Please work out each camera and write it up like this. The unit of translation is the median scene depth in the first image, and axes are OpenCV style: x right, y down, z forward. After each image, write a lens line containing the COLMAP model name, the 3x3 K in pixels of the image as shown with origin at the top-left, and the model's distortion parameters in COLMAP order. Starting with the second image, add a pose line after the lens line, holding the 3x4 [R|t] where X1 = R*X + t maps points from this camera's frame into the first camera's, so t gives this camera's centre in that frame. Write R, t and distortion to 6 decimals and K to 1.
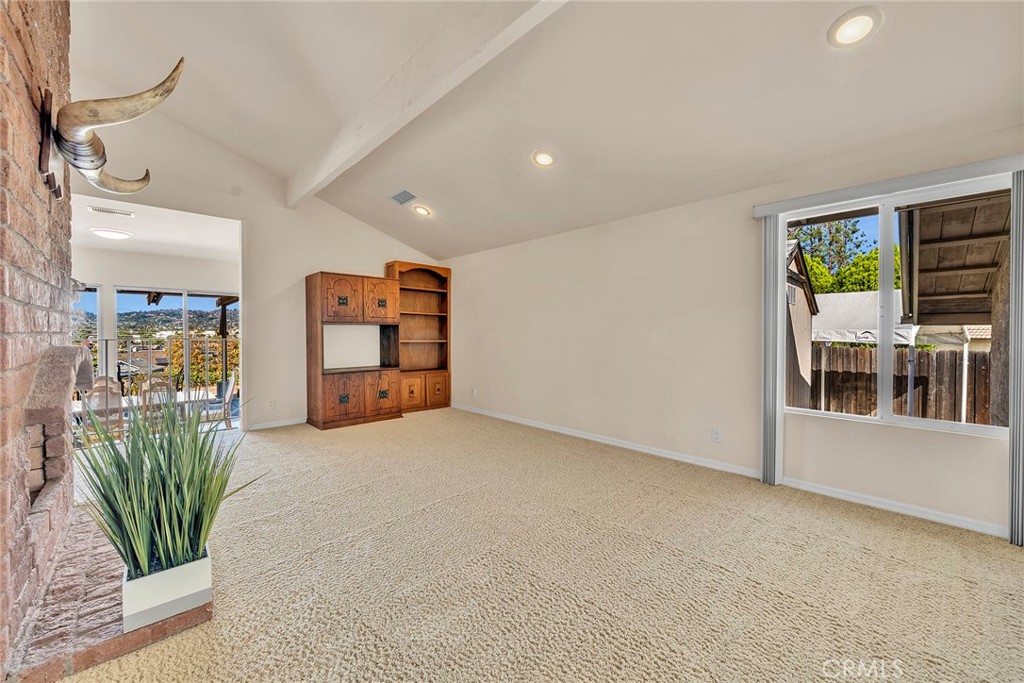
lens RADIAL K [[384.8, 0, 521.9], [0, 384.8, 340.4], [0, 0, 1]] dist [-0.001821, 0.000085]
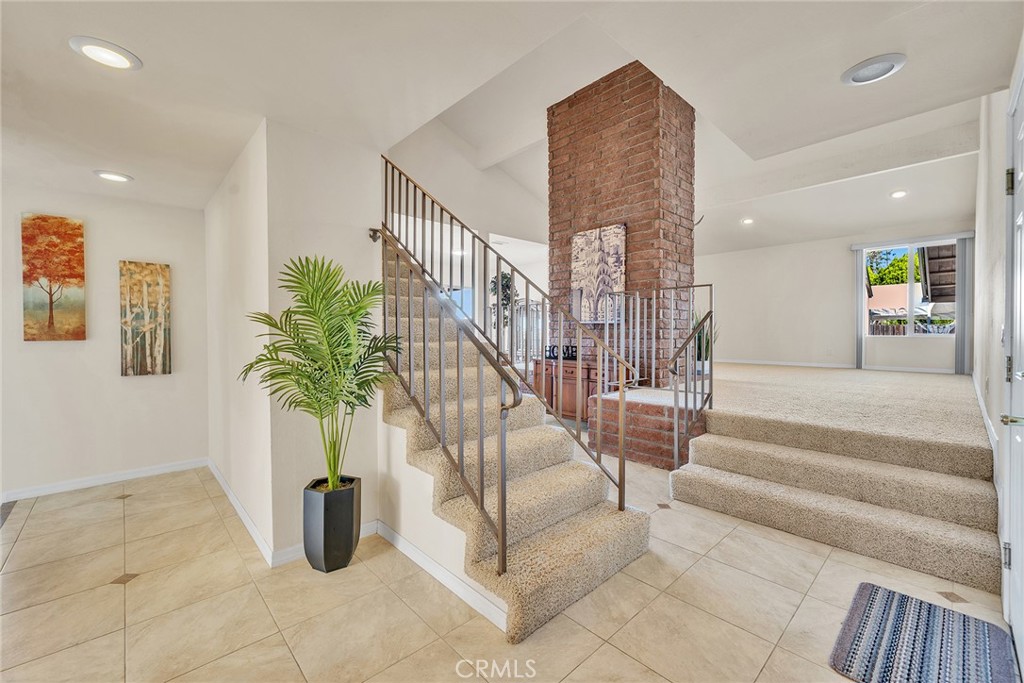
lens RADIAL K [[420.2, 0, 521.1], [0, 420.2, 339.8], [0, 0, 1]] dist [0.006102, 0.001313]
pose [[0.999995, -0.002354, 0.002299, -0.830907], [0.002360, 0.999993, -0.002889, 0.128860], [-0.002292, 0.002895, 0.999993, -0.910315]]
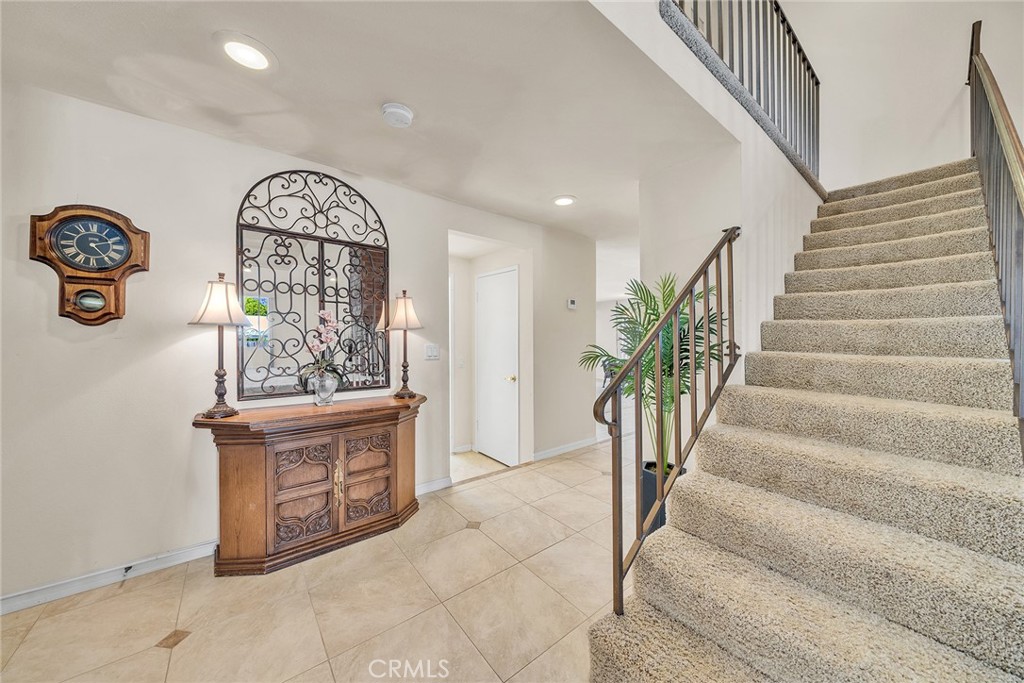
lens RADIAL K [[355.3, 0, 514.1], [0, 355.3, 342.6], [0, 0, 1]] dist [-0.001966, -0.000133]
pose [[-0.106311, 0.007153, -0.994307, -0.571212], [-0.023897, 0.999667, 0.009747, 0.128129], [0.994046, 0.024797, -0.106105, -0.586375]]
